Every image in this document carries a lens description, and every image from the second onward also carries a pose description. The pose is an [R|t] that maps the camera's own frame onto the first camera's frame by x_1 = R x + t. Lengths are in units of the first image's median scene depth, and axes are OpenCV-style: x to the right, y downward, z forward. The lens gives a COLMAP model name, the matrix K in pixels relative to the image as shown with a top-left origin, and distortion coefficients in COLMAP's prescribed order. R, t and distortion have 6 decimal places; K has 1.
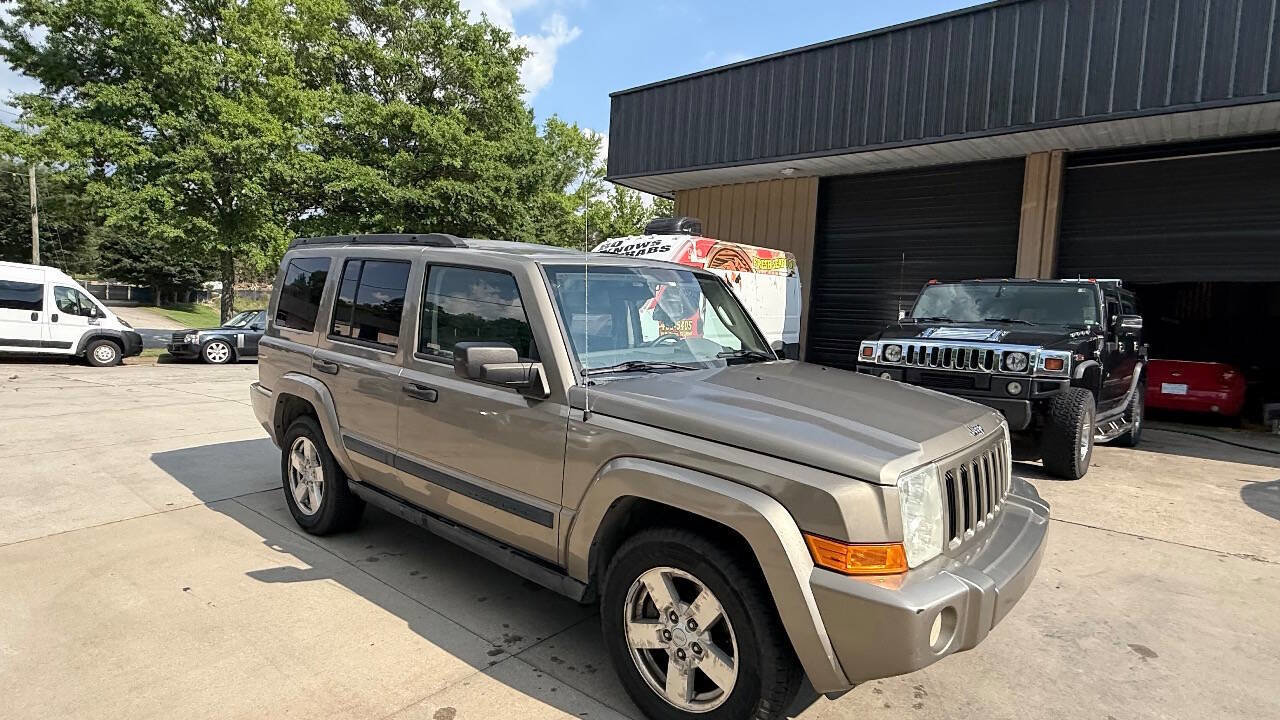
lens RADIAL K [[660.1, 0, 634.0], [0, 660.1, 353.6], [0, 0, 1]] dist [0.000302, -0.000796]
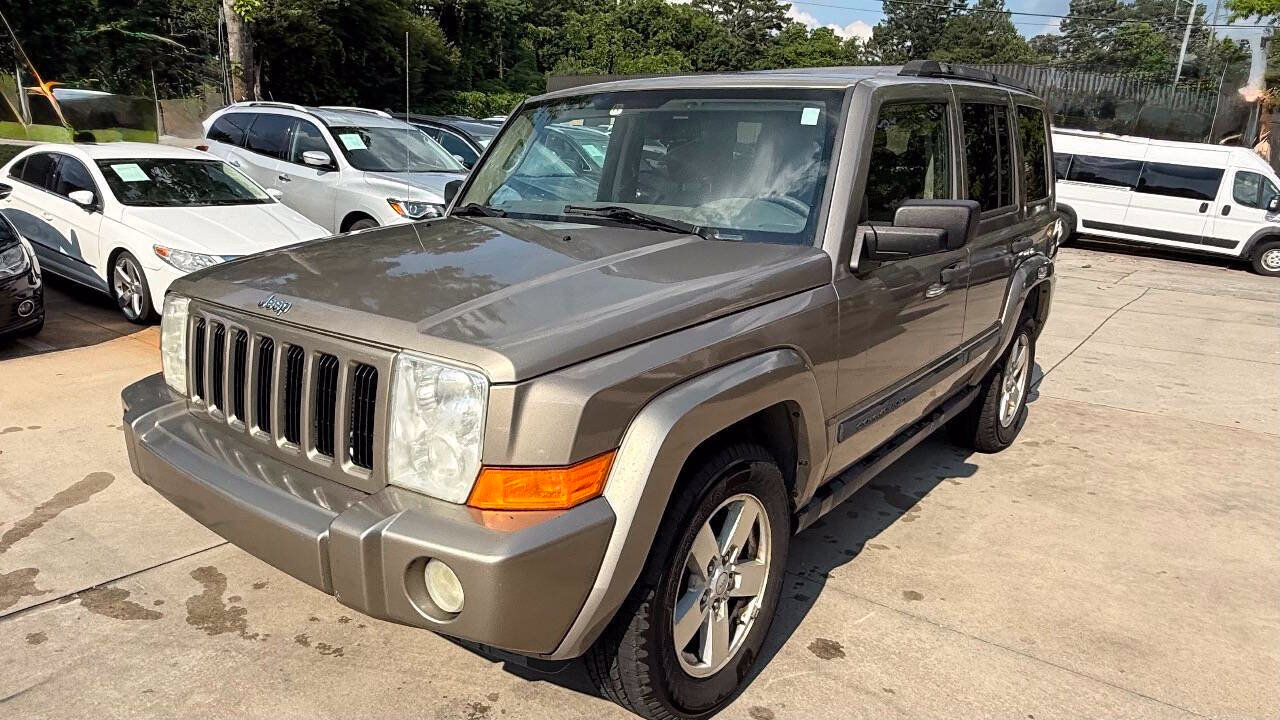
lens RADIAL K [[821.8, 0, 566.2], [0, 821.8, 365.8], [0, 0, 1]] dist [-0.003135, 0.004024]
pose [[-0.005647, 0.215564, -0.976473, 0.490704], [-0.098459, 0.971624, 0.215063, -0.011460], [0.995125, 0.097357, 0.015737, 0.470164]]
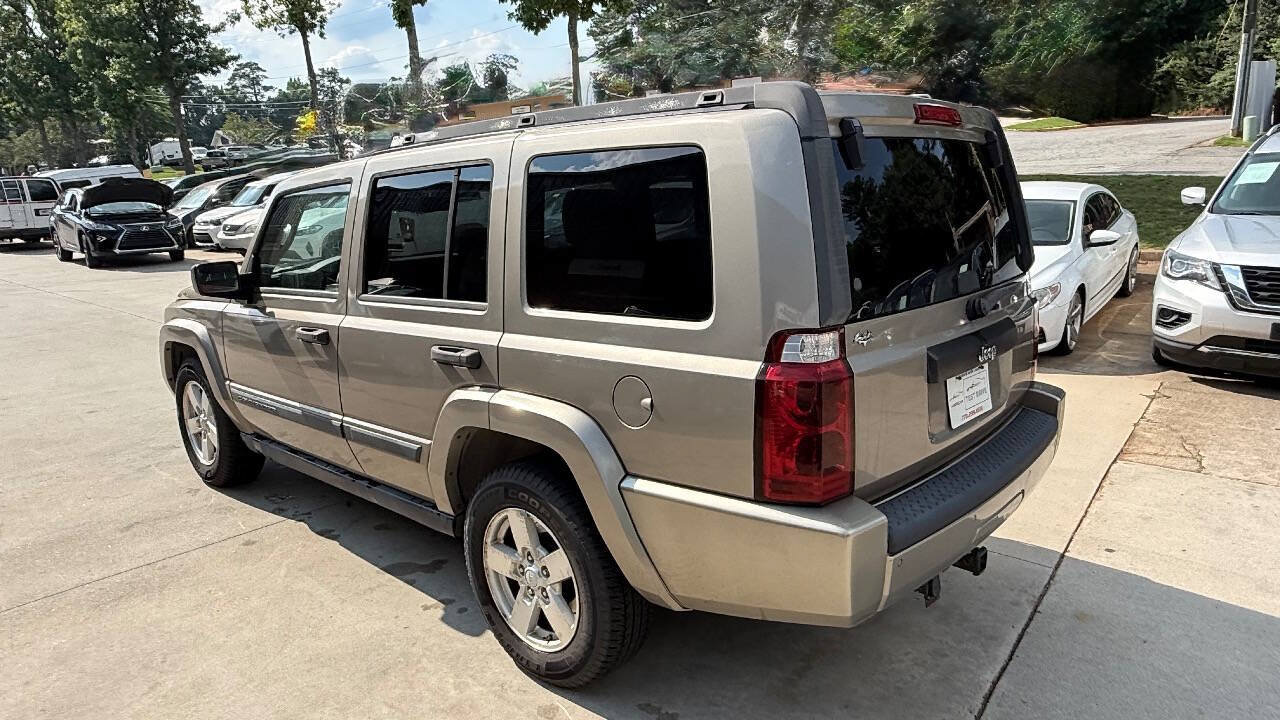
lens RADIAL K [[821.8, 0, 645.8], [0, 821.8, 356.4], [0, 0, 1]] dist [-0.003135, 0.004024]
pose [[-0.999601, -0.010516, 0.026213, -0.190667], [-0.002532, 0.957725, 0.287675, -0.119801], [-0.028130, 0.287494, -0.957369, 1.176696]]
